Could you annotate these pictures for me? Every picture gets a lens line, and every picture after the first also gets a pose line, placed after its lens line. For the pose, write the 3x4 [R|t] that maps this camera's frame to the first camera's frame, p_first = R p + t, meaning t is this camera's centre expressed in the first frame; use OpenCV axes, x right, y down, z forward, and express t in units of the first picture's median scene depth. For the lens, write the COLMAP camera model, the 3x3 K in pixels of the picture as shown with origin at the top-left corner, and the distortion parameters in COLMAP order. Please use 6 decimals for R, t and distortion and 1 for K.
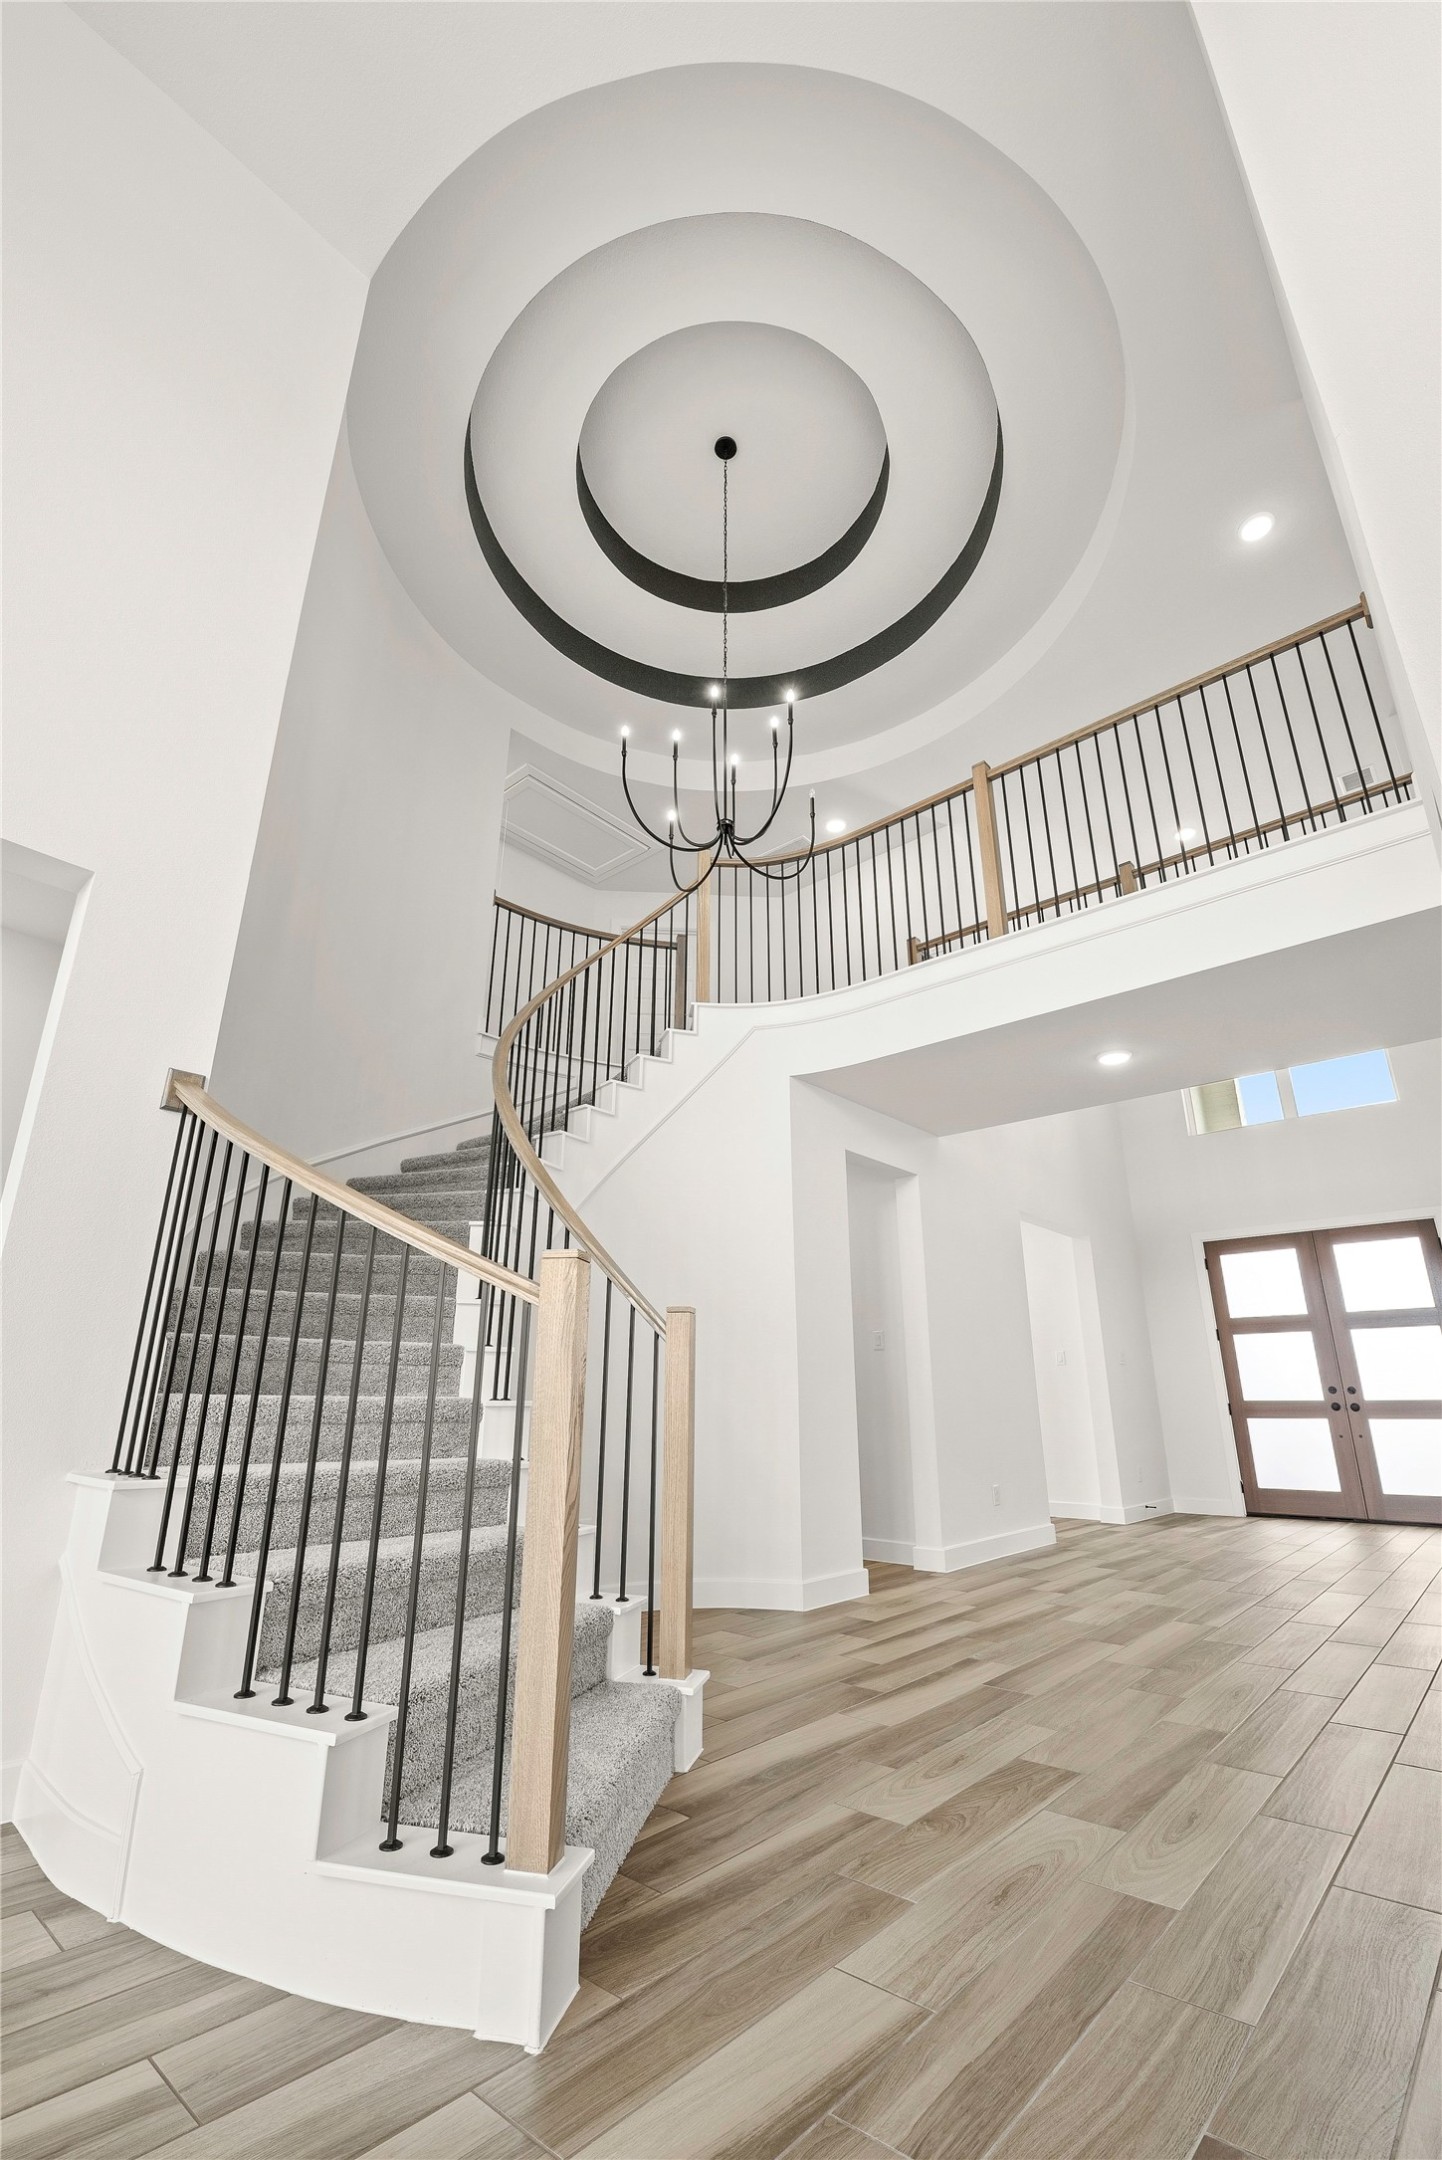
lens RADIAL K [[935.5, 0, 721.0], [0, 935.5, 1080.0], [0, 0, 1]] dist [-0.024421, -0.000669]
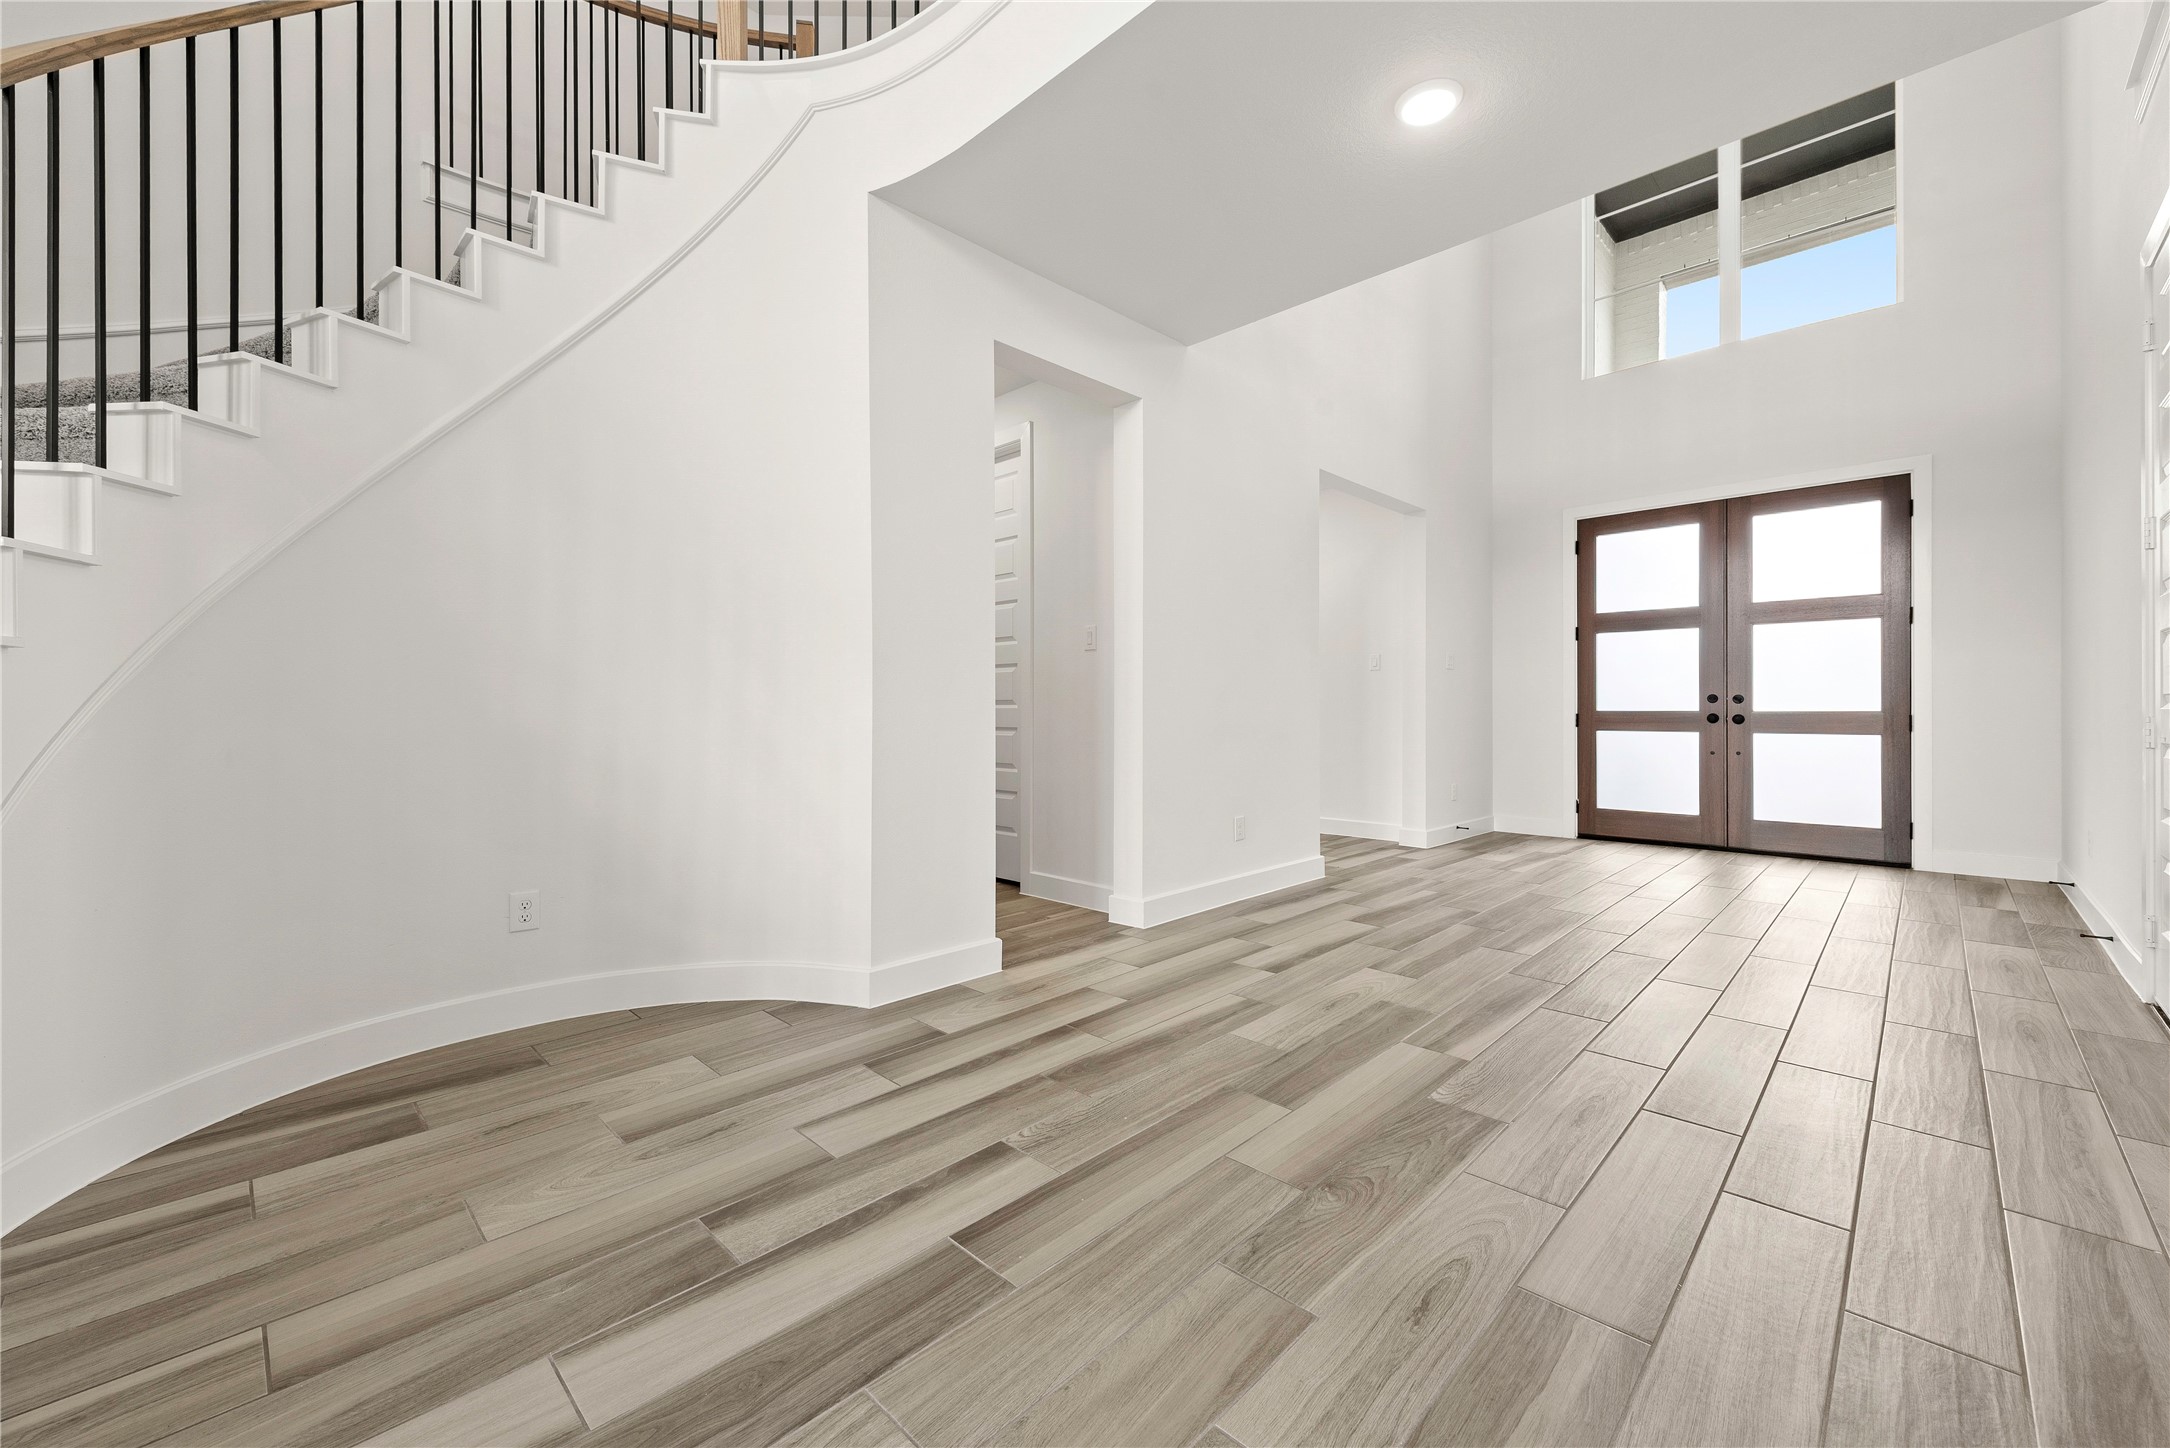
lens RADIAL K [[869.2, 0, 1090.9], [0, 869.2, 711.5], [0, 0, 1]] dist [0.009035, -0.004474]
pose [[0.998772, -0.005511, -0.049240, 0.189243], [0.021584, 0.942938, 0.332268, 0.098038], [0.044600, -0.332923, 0.941899, 0.305360]]
